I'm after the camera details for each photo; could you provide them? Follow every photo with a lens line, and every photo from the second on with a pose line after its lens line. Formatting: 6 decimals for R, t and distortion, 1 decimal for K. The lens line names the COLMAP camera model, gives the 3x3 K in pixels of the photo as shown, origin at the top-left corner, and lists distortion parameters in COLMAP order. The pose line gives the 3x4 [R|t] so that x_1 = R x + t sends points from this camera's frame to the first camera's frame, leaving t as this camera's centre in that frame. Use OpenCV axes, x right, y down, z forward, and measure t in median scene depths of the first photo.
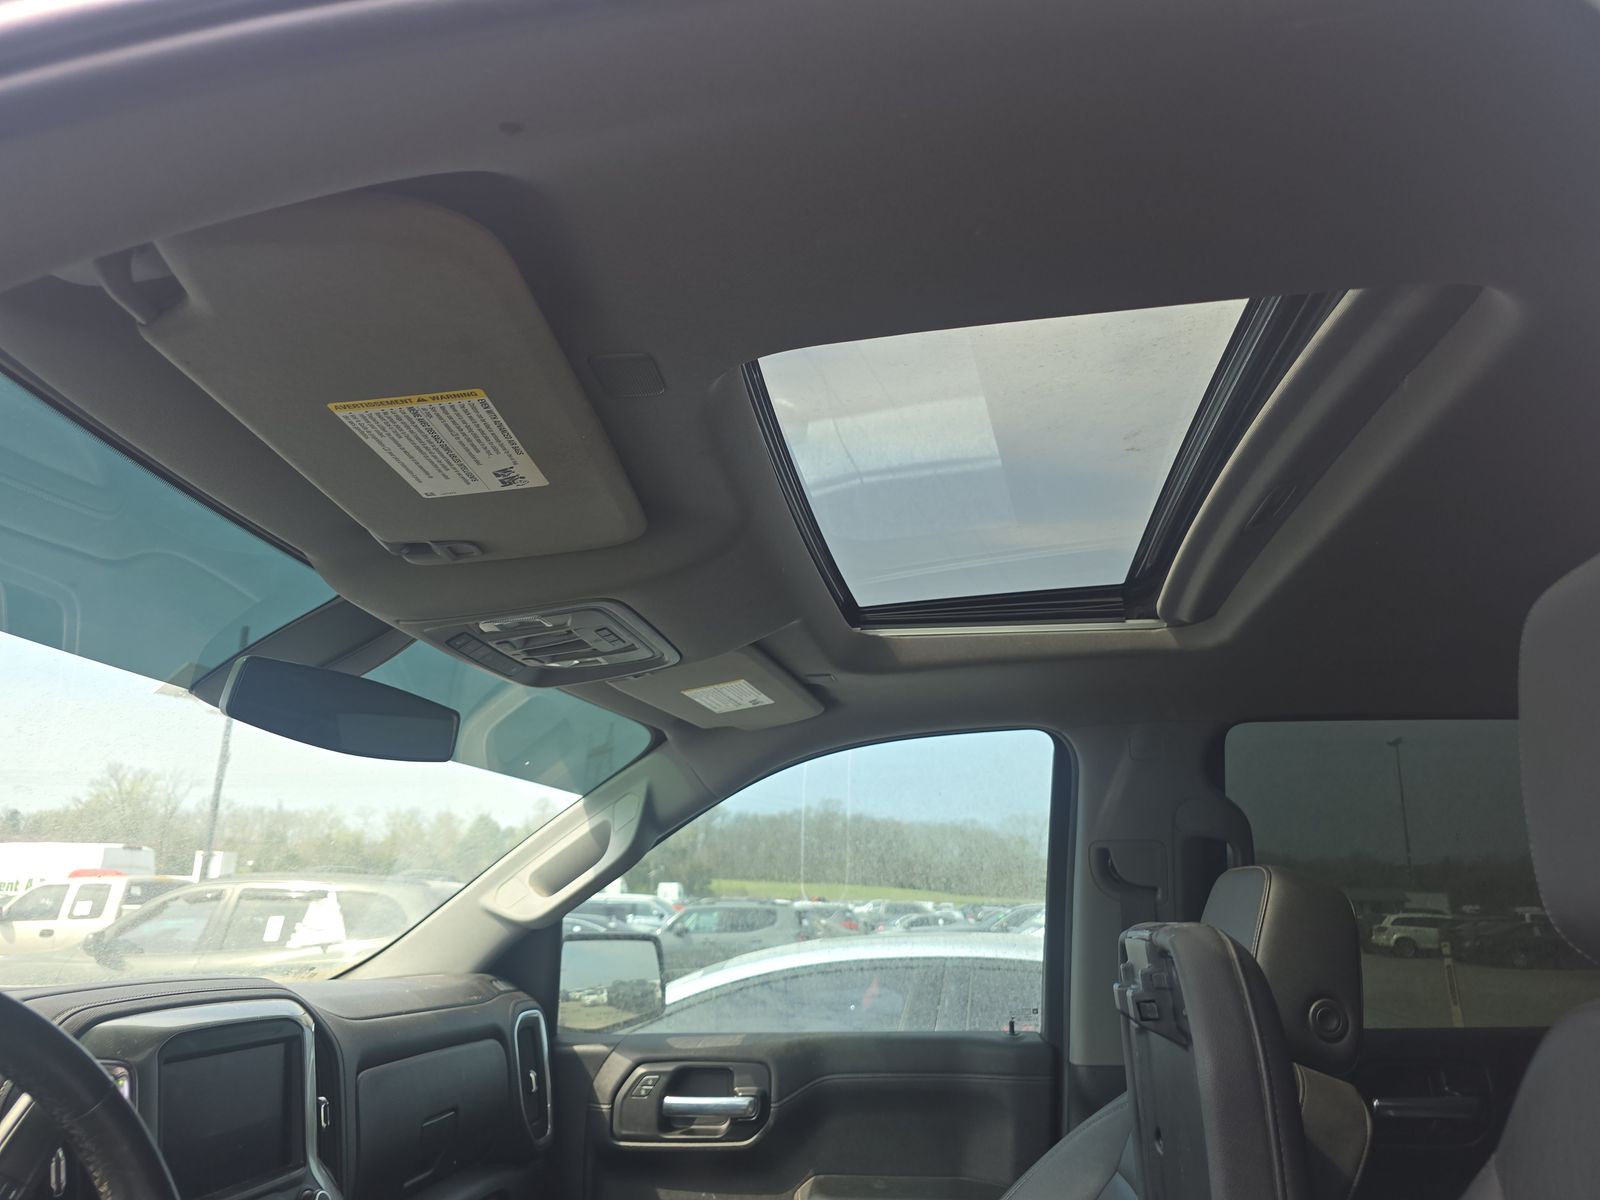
lens RADIAL K [[1088.1, 0, 808.2], [0, 1088.1, 605.0], [0, 0, 1]] dist [0.037260, -0.030171]
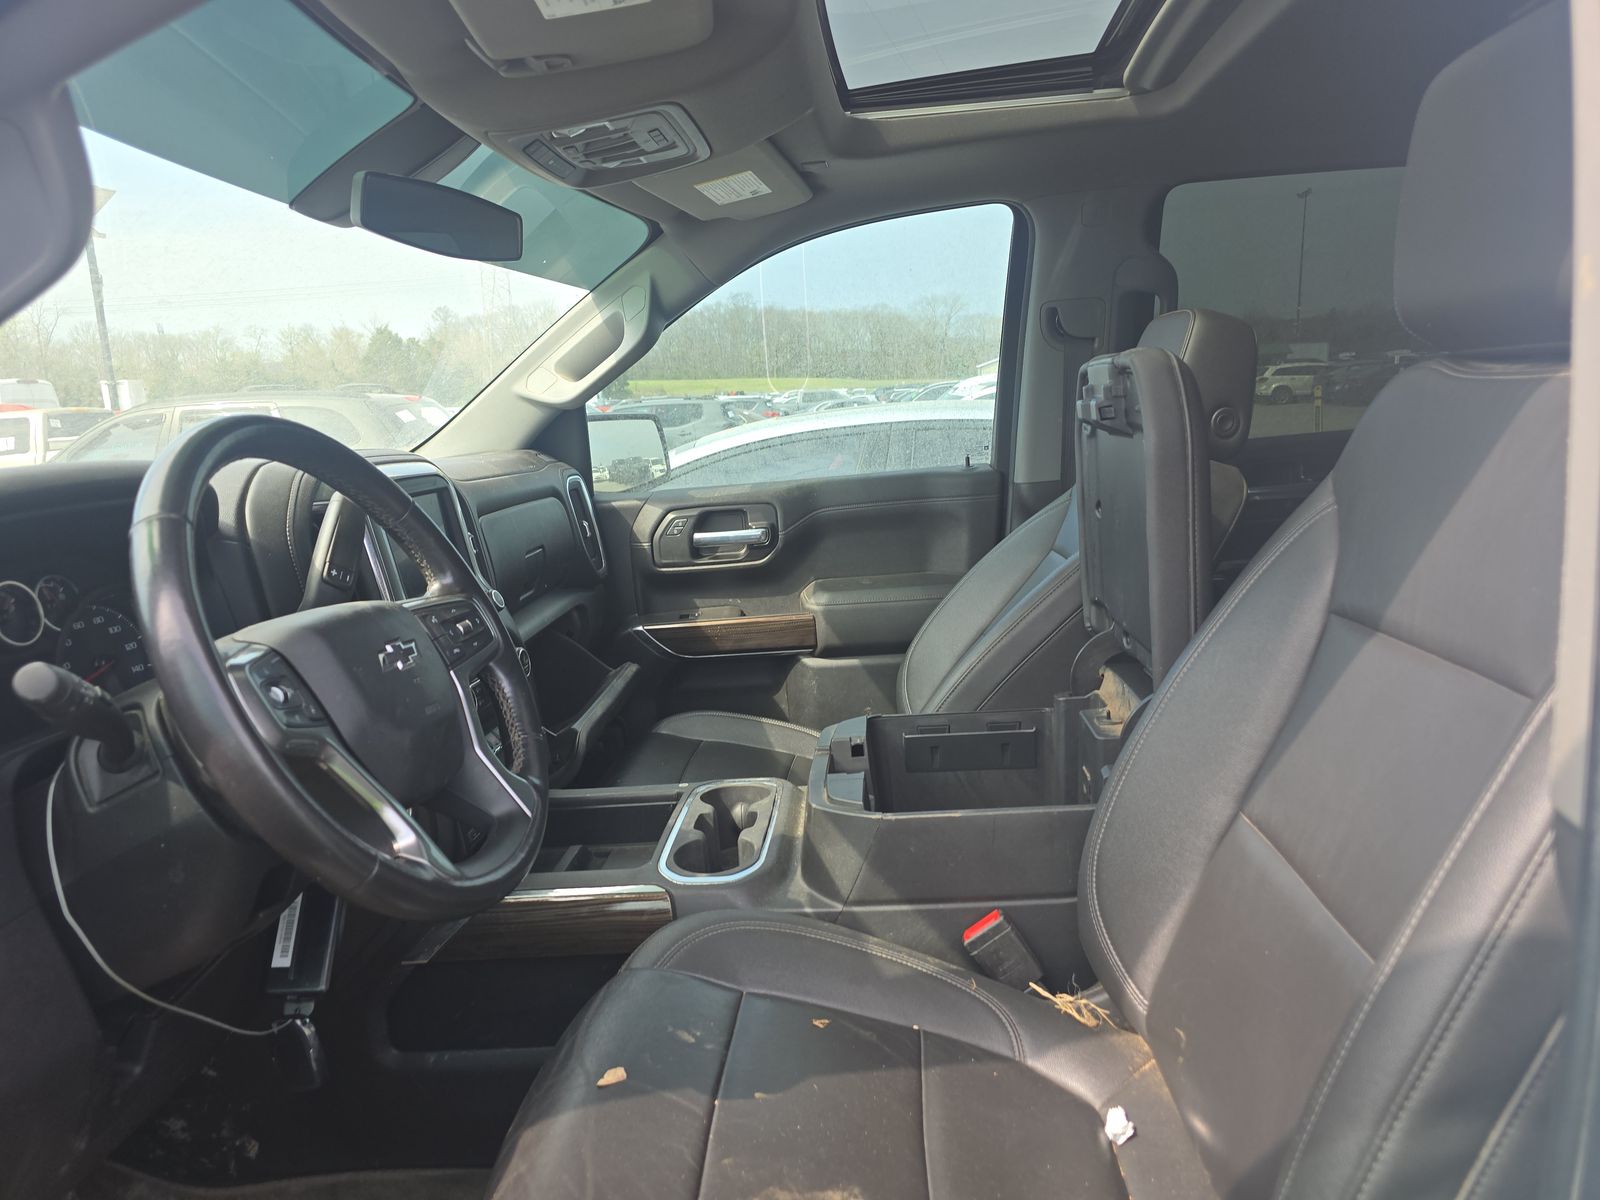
lens RADIAL K [[1073.1, 0, 802.9], [0, 1073.1, 609.1], [0, 0, 1]] dist [0.071636, -0.070174]
pose [[0.995190, -0.078695, 0.058338, -0.084942], [0.044396, 0.893180, 0.447502, -0.019111], [-0.087323, -0.442759, 0.892378, -0.147663]]
